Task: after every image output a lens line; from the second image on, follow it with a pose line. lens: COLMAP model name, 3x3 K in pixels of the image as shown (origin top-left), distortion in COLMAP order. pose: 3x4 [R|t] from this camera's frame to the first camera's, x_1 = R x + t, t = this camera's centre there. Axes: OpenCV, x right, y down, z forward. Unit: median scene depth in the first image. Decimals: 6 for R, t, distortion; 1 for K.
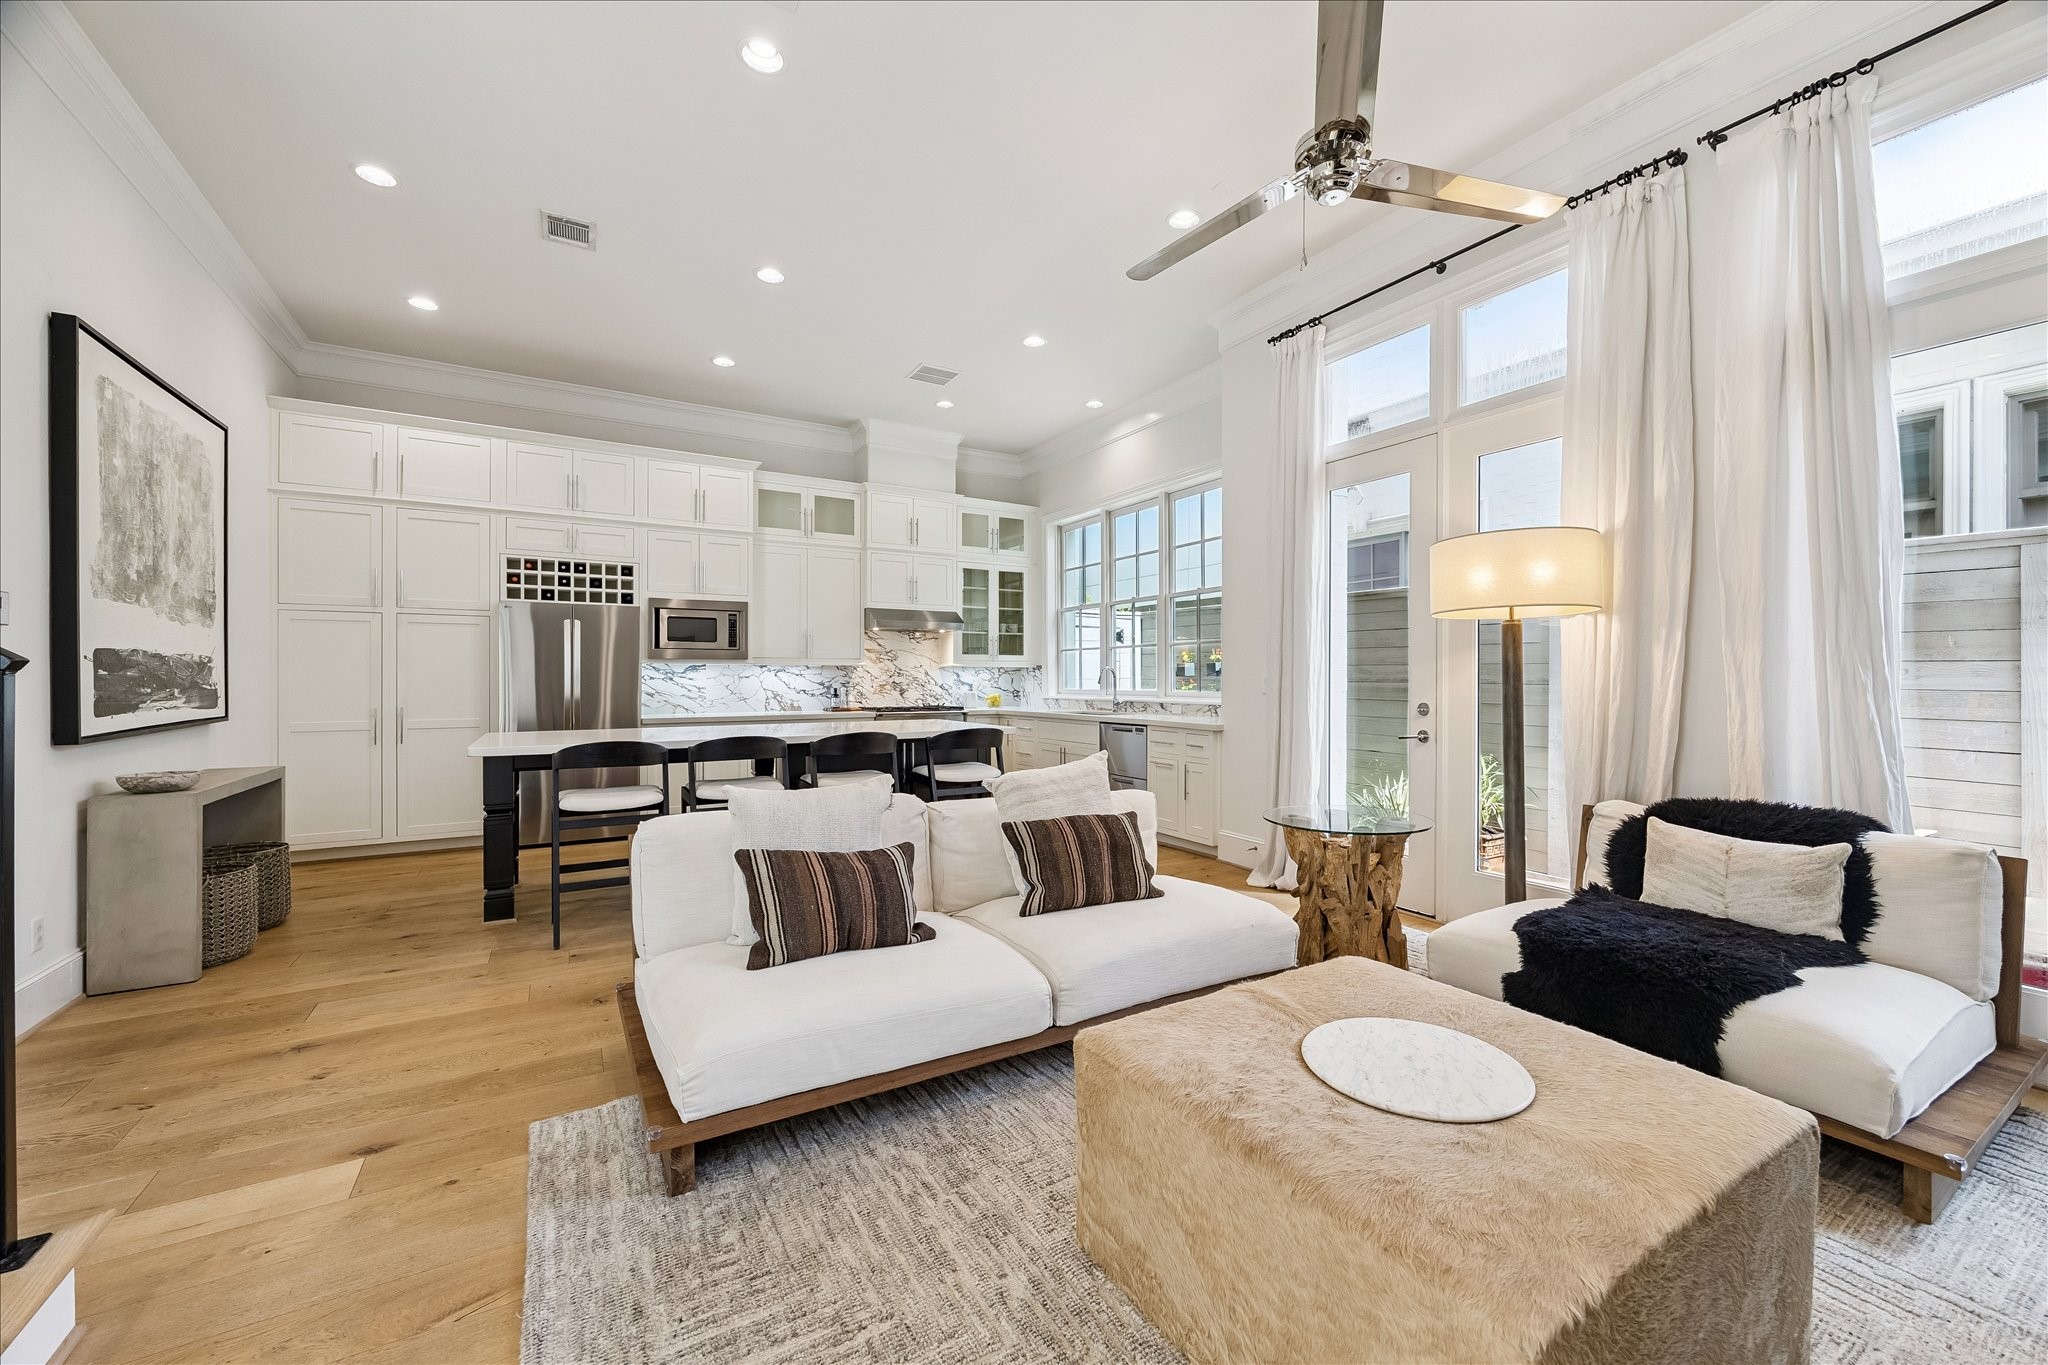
lens RADIAL K [[803.5, 0, 1020.9], [0, 803.5, 678.4], [0, 0, 1]] dist [-0.000716, 0.000137]
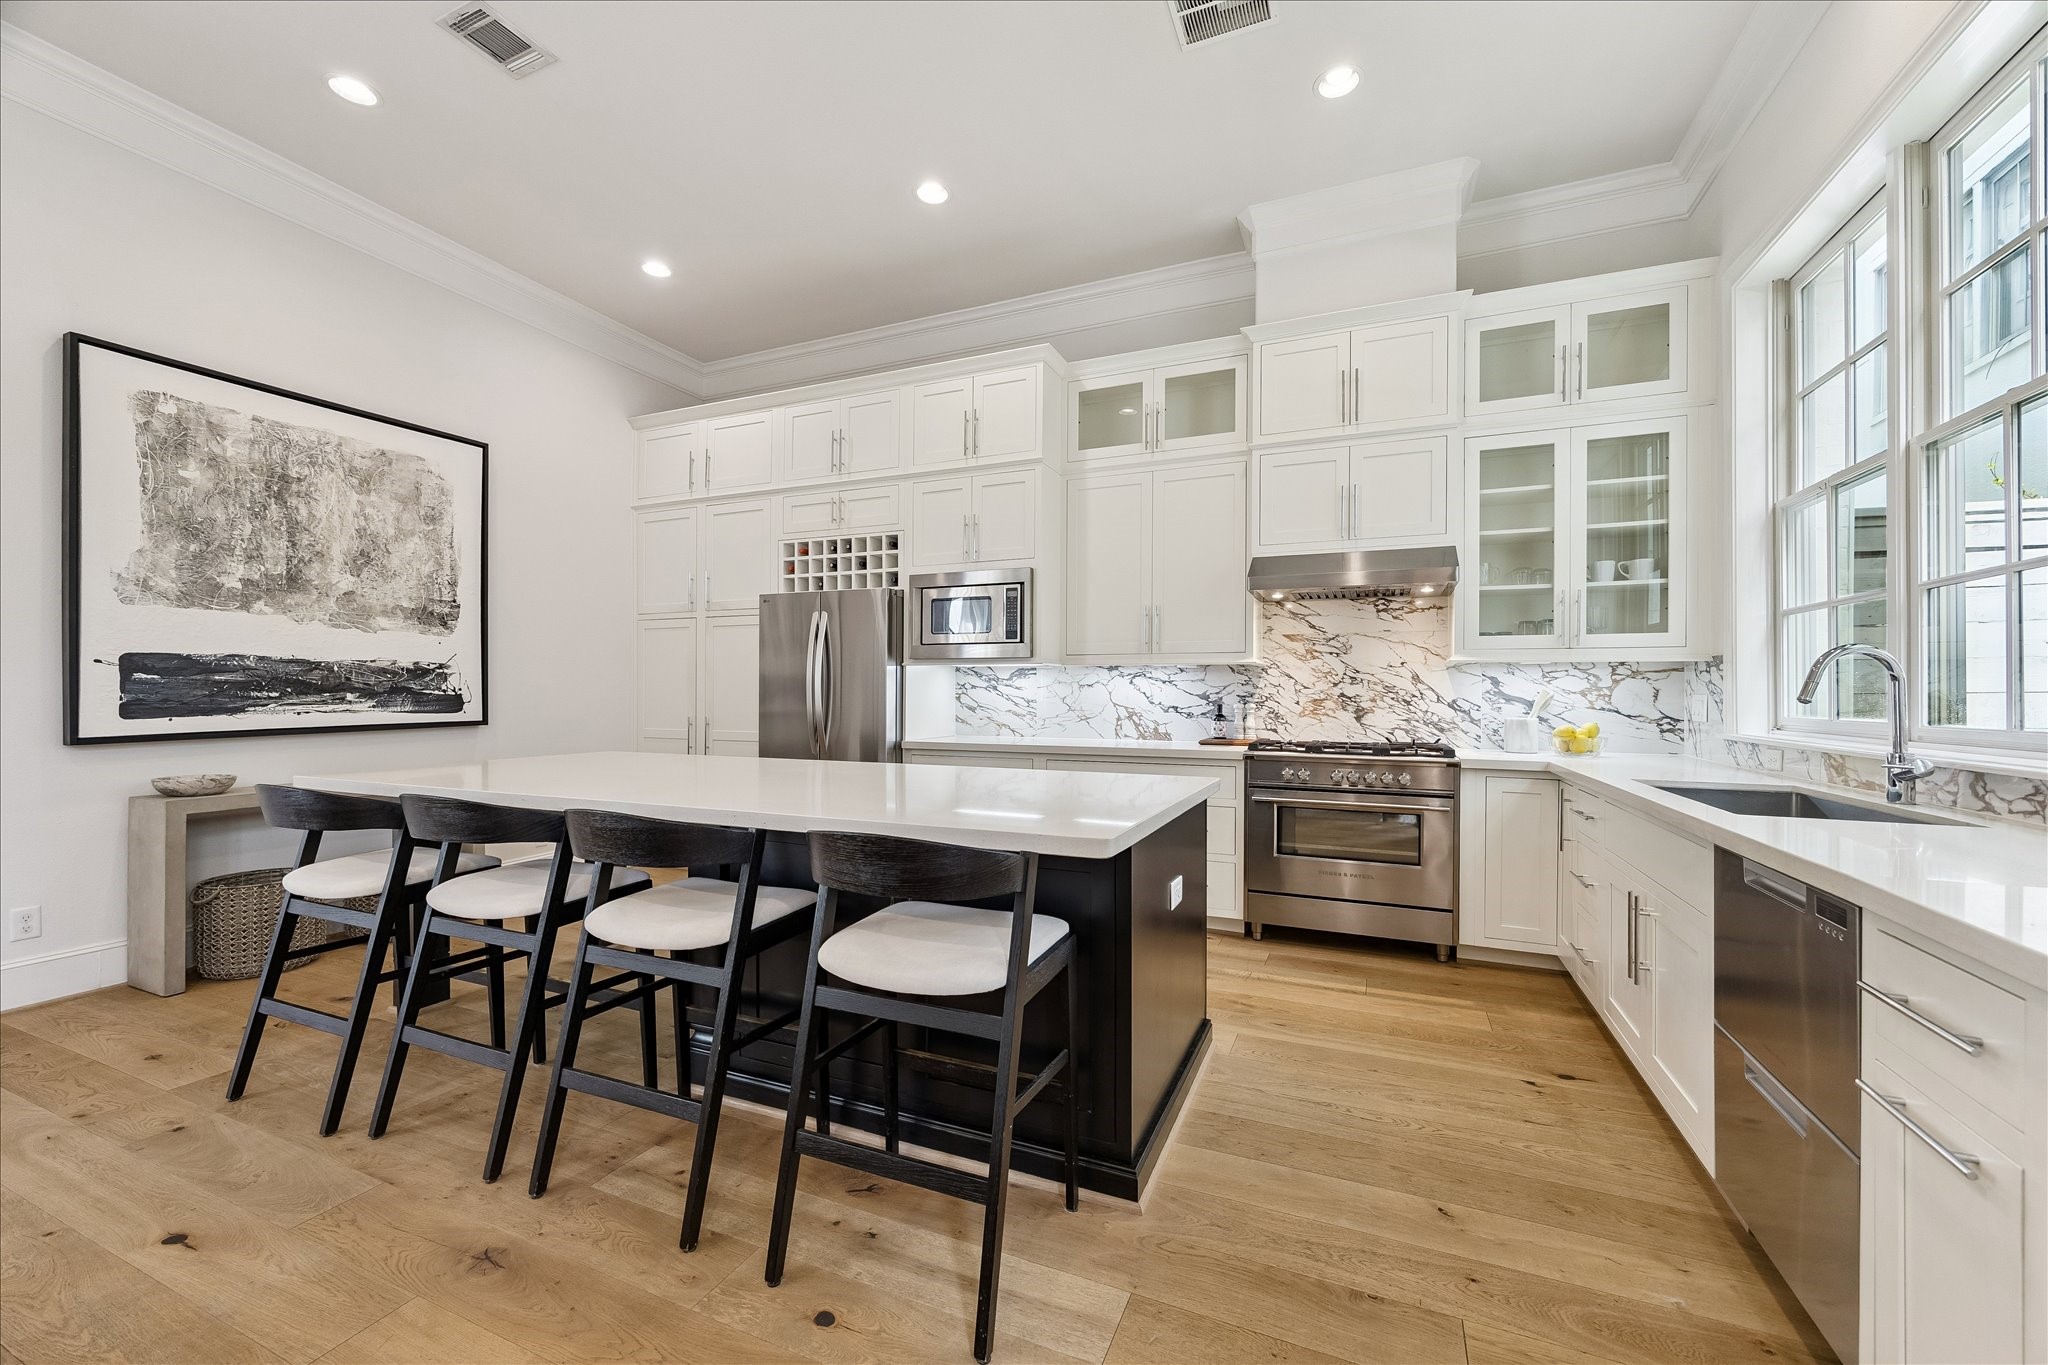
lens RADIAL K [[803.5, 0, 1026.0], [0, 803.5, 684.0], [0, 0, 1]] dist [-0.000716, 0.000137]
pose [[0.592504, -0.002999, -0.805562, 0.160102], [-0.004592, 0.999964, -0.007100, 0.002342], [0.805555, 0.007906, 0.592469, 0.571065]]
